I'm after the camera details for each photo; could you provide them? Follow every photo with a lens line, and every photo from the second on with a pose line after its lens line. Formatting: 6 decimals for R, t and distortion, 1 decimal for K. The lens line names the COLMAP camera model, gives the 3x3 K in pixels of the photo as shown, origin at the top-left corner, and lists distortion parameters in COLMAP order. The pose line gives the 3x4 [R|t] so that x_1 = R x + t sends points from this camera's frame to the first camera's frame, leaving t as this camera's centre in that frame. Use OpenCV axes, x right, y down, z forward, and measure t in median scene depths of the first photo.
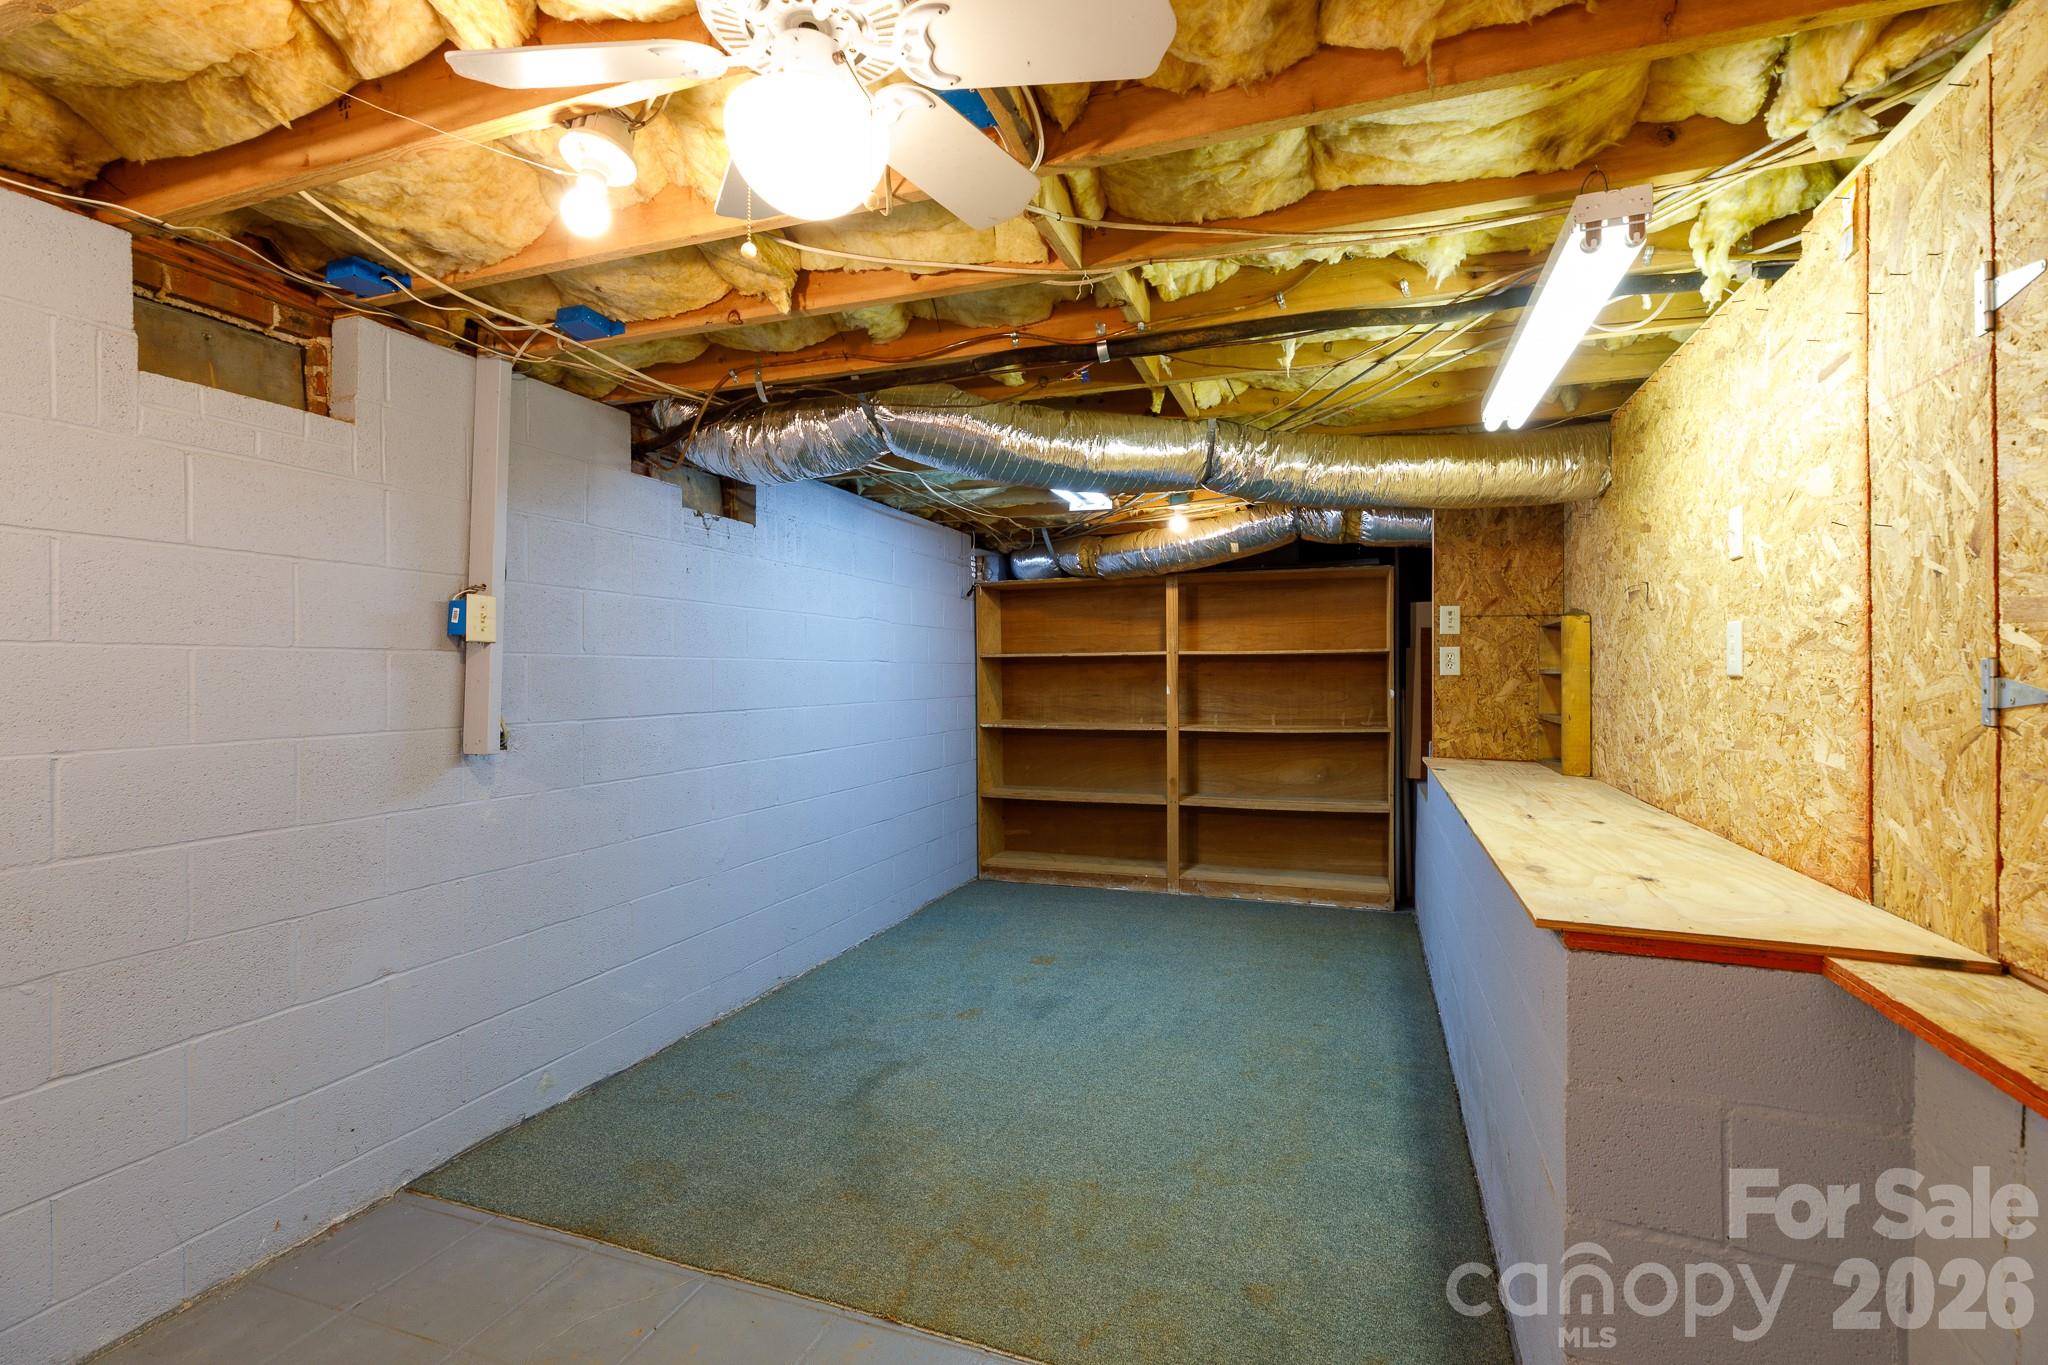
lens RADIAL K [[916.3, 0, 1024.4], [0, 916.3, 675.6], [0, 0, 1]] dist [0.002667, -0.001739]
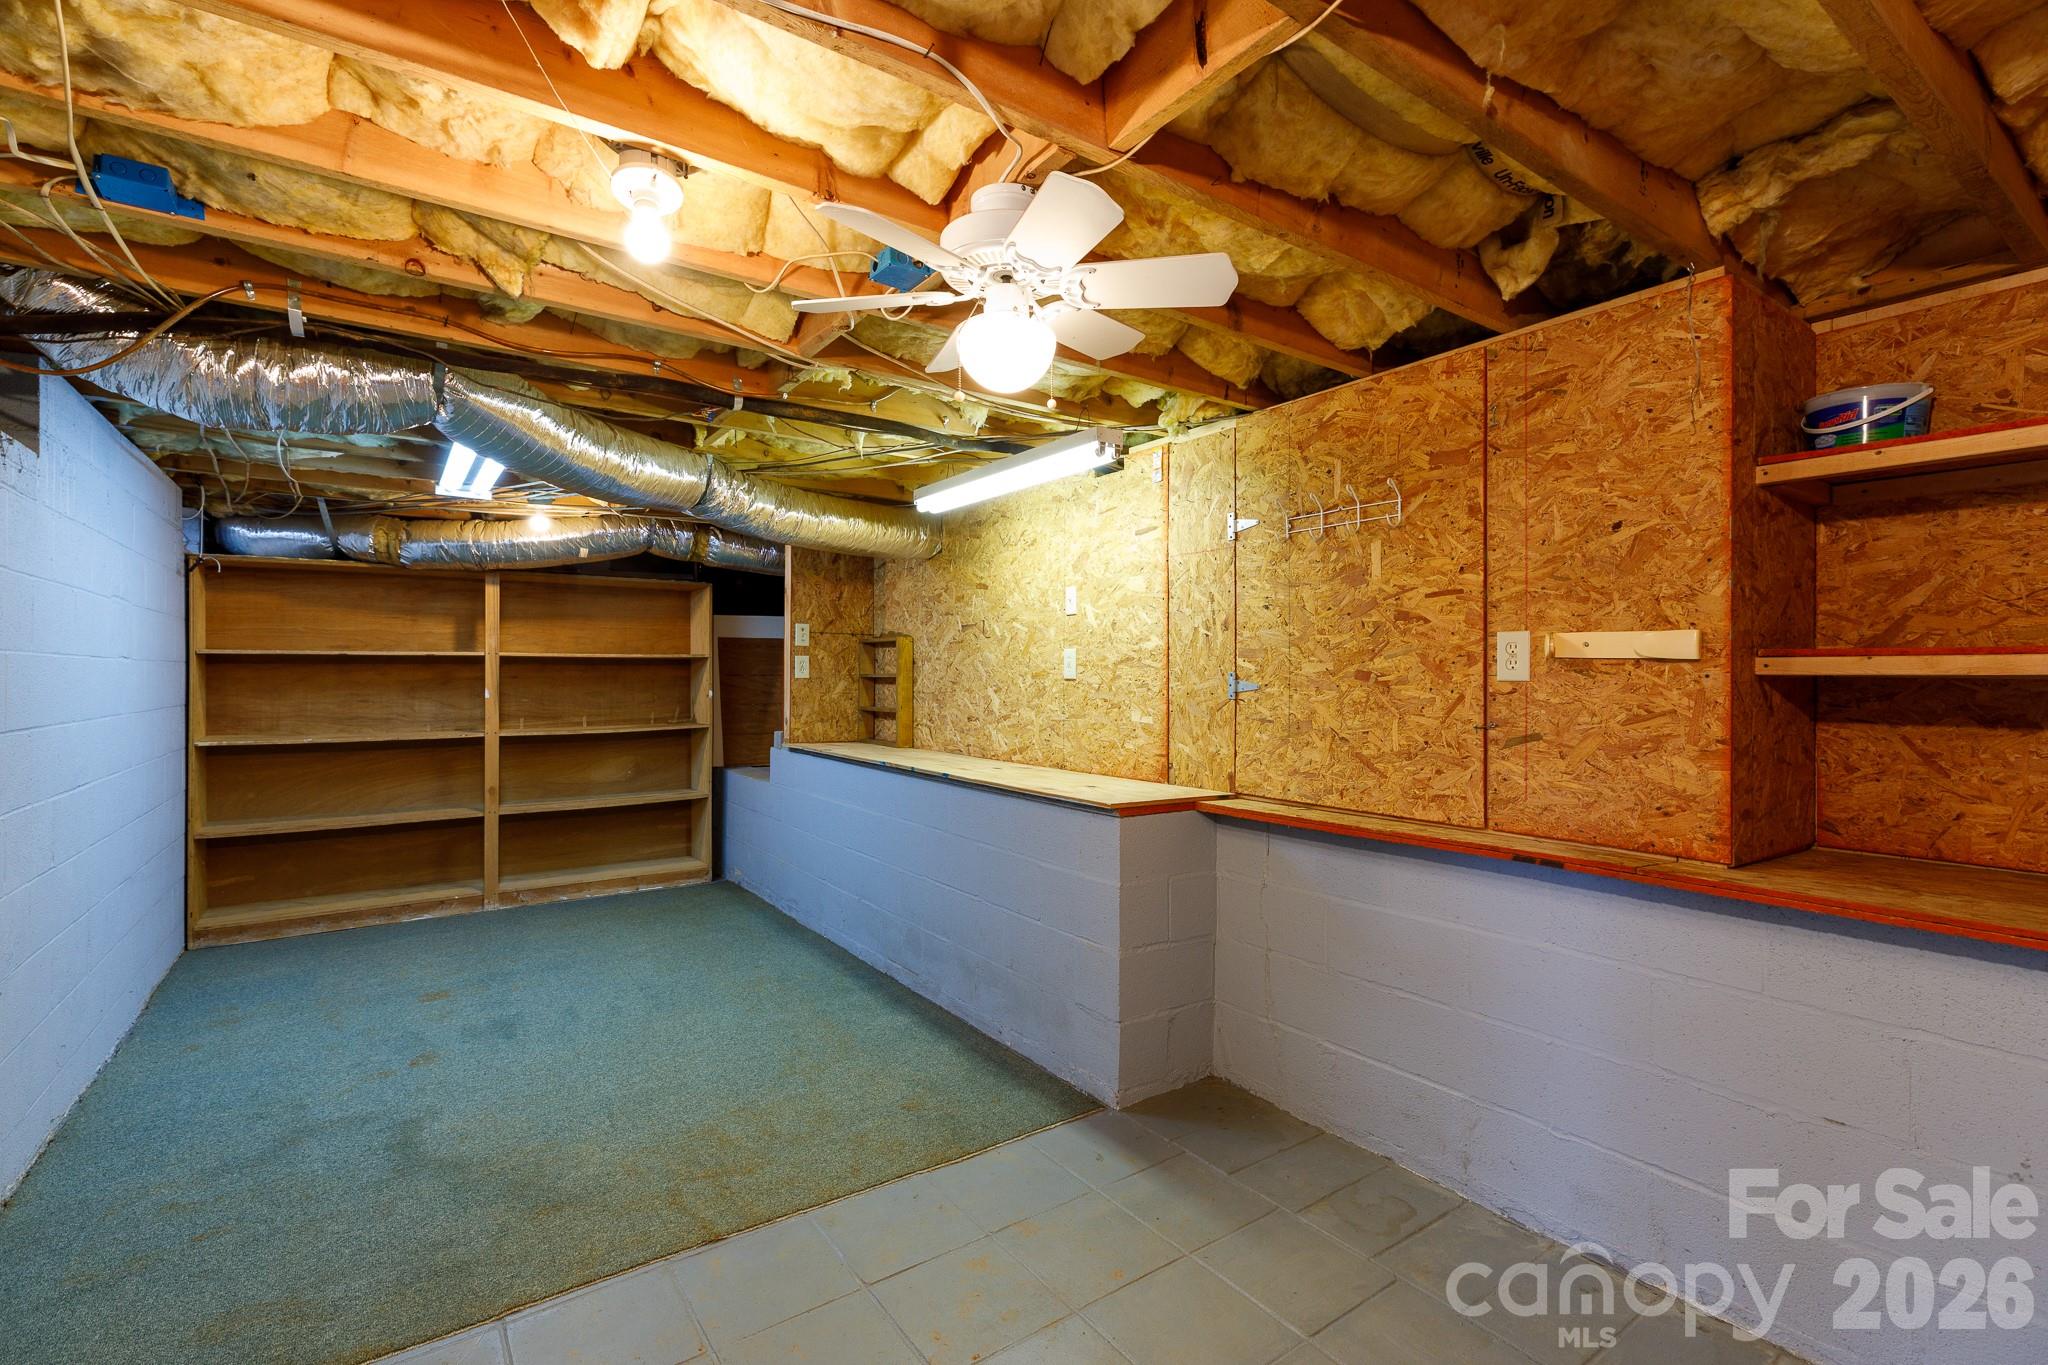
lens RADIAL K [[916.3, 0, 1032.9], [0, 916.3, 680.0], [0, 0, 1]] dist [0.002667, -0.001739]
pose [[0.569427, -0.000600, 0.822042, -0.518999], [-0.001221, 0.999998, 0.001576, -0.000043], [-0.822041, -0.001901, 0.569425, 0.013825]]
